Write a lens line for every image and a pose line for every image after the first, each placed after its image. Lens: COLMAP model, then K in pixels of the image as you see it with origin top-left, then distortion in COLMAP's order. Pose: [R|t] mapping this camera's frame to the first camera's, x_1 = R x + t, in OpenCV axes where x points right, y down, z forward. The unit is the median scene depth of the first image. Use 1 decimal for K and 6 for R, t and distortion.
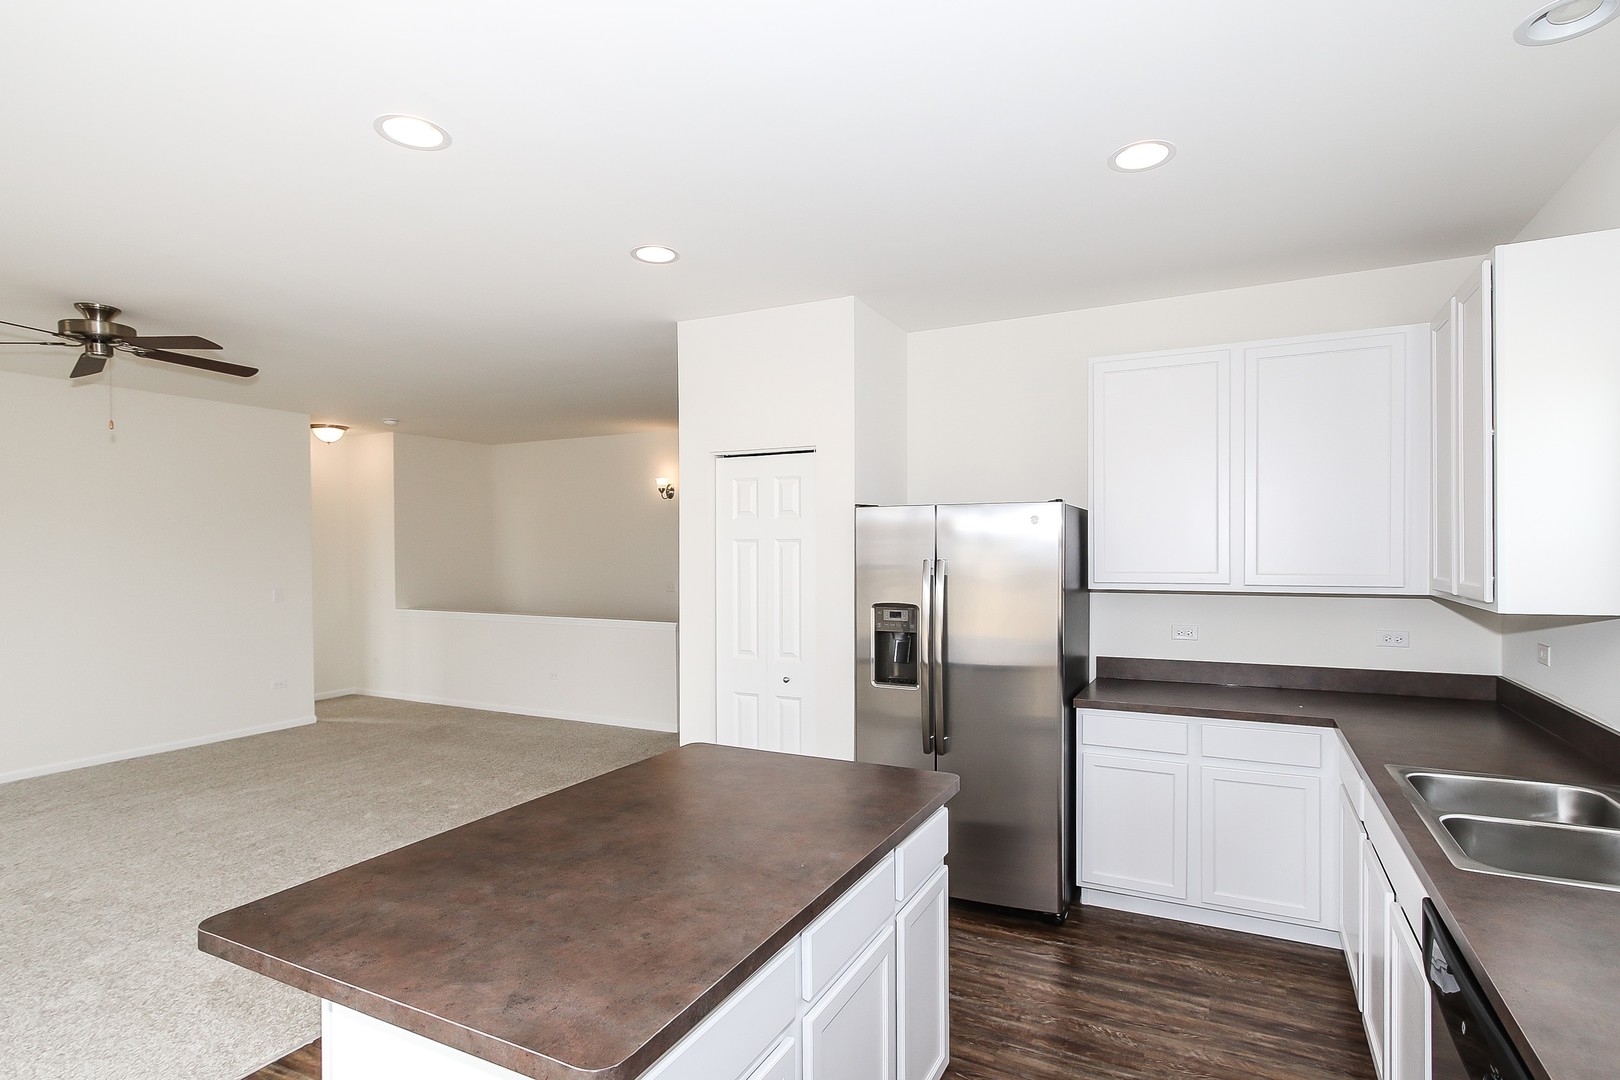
lens RADIAL K [[792.7, 0, 845.8], [0, 792.7, 544.0], [0, 0, 1]] dist [-0.001114, 0.000887]
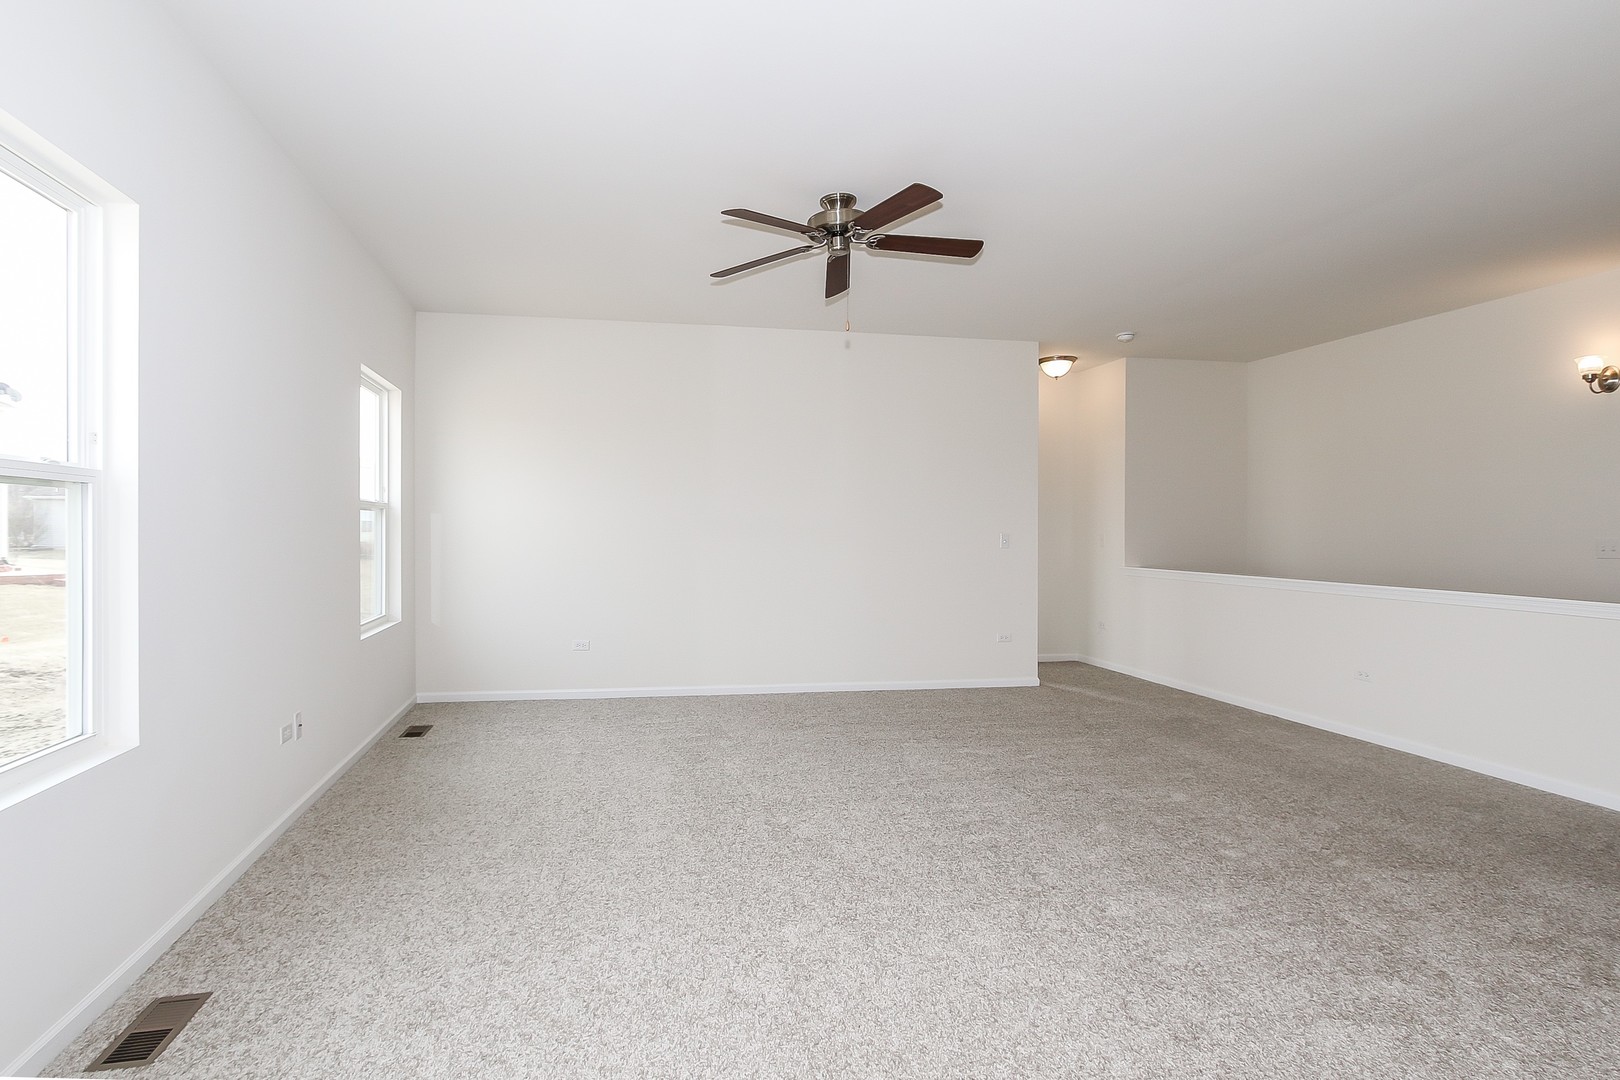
lens RADIAL K [[806.7, 0, 743.6], [0, 806.7, 542.5], [0, 0, 1]] dist [0.000603, 0.000689]
pose [[0.587934, 0.023432, -0.808570, -0.194845], [-0.007188, 0.999692, 0.023745, 0.066095], [0.808877, -0.008148, 0.587921, 0.290553]]
